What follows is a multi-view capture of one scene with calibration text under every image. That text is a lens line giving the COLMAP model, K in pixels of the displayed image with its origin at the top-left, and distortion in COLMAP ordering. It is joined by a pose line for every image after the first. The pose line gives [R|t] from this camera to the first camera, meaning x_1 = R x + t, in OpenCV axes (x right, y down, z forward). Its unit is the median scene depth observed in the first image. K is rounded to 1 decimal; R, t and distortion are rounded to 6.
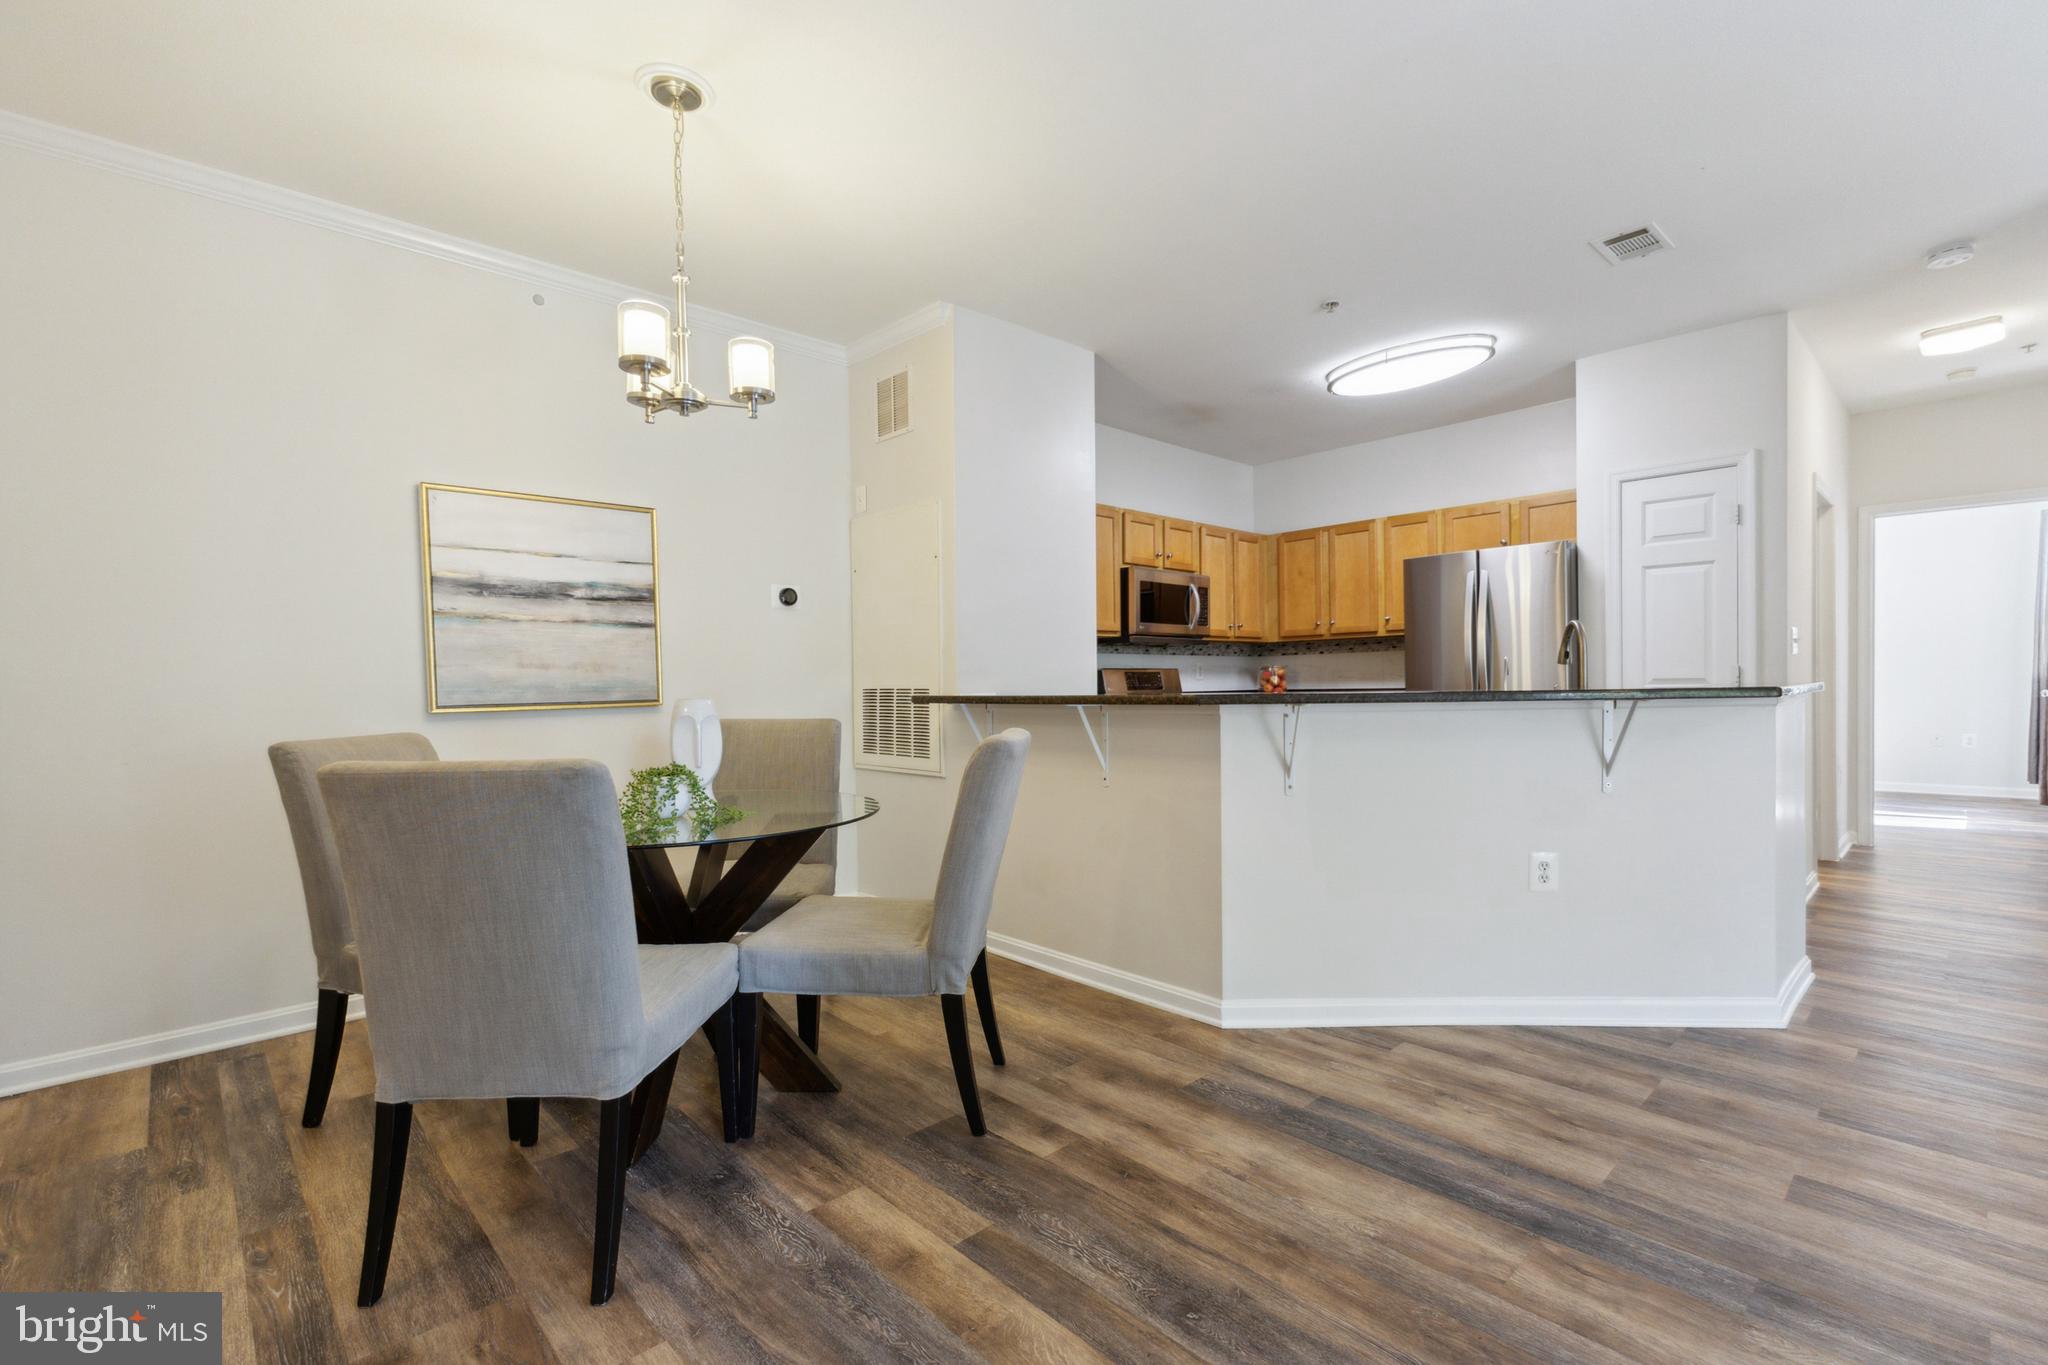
lens RADIAL K [[901.6, 0, 1023.2], [0, 901.6, 698.7], [0, 0, 1]] dist [0.010775, -0.001287]
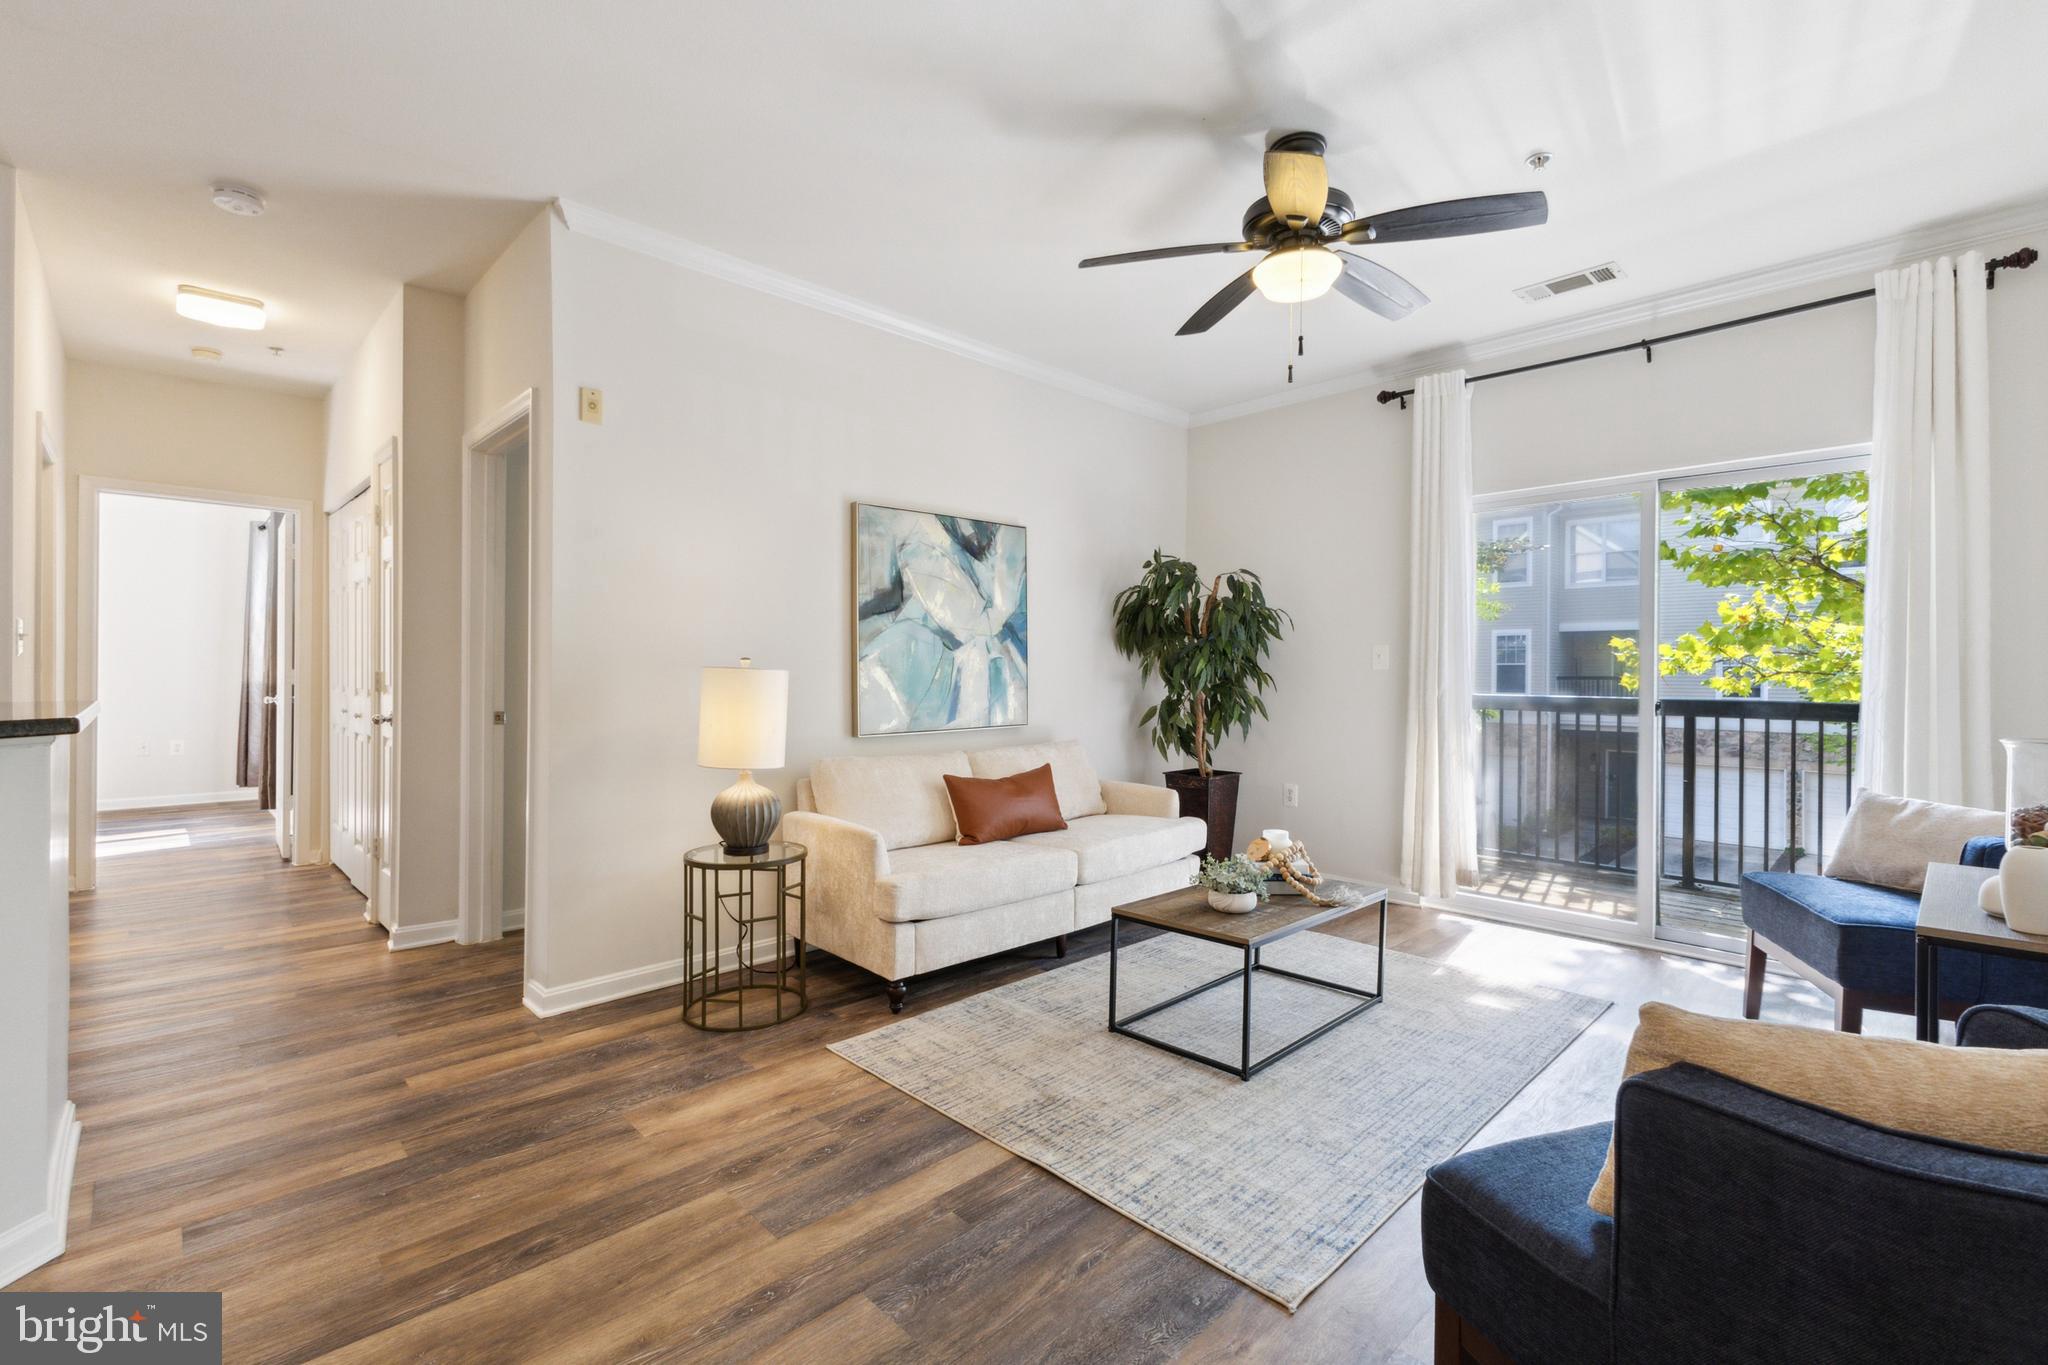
lens RADIAL K [[901.6, 0, 1036.8], [0, 901.6, 679.9], [0, 0, 1]] dist [0.010775, -0.001287]
pose [[-0.021100, 0.008756, 0.999739, 0.147340], [0.009077, 0.999922, -0.008566, -0.020681], [-0.999736, 0.008894, -0.021178, 0.266146]]
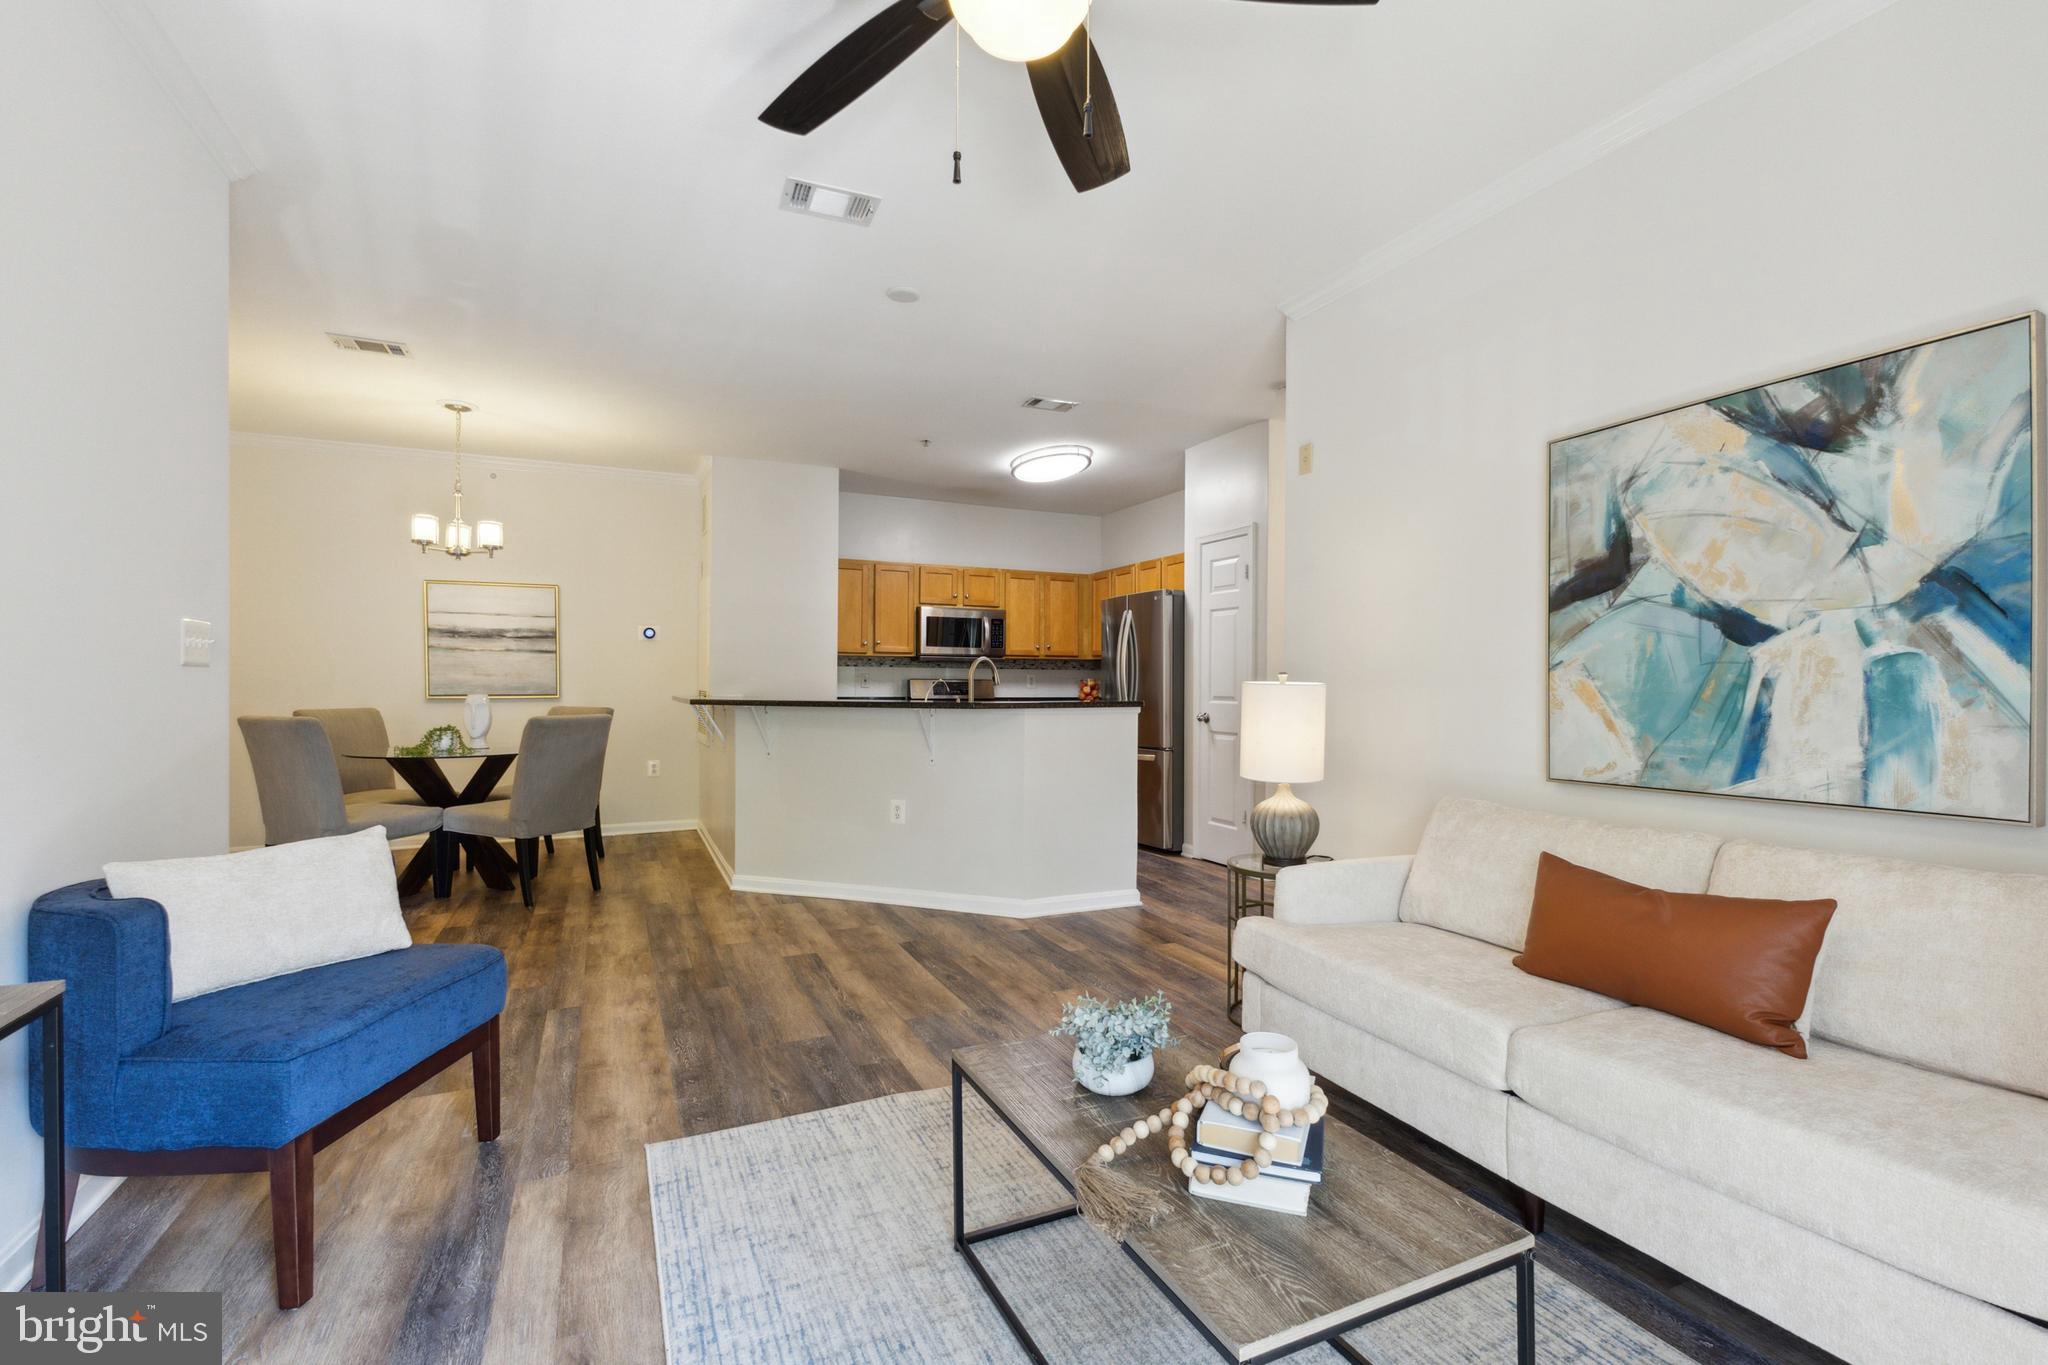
lens RADIAL K [[901.6, 0, 1018.8], [0, 901.6, 689.6], [0, 0, 1]] dist [0.010775, -0.001287]
pose [[0.947735, 0.022388, -0.318271, 1.058884], [-0.024716, 0.999689, -0.003275, -0.025633], [0.318099, 0.010971, 0.947994, -0.397579]]
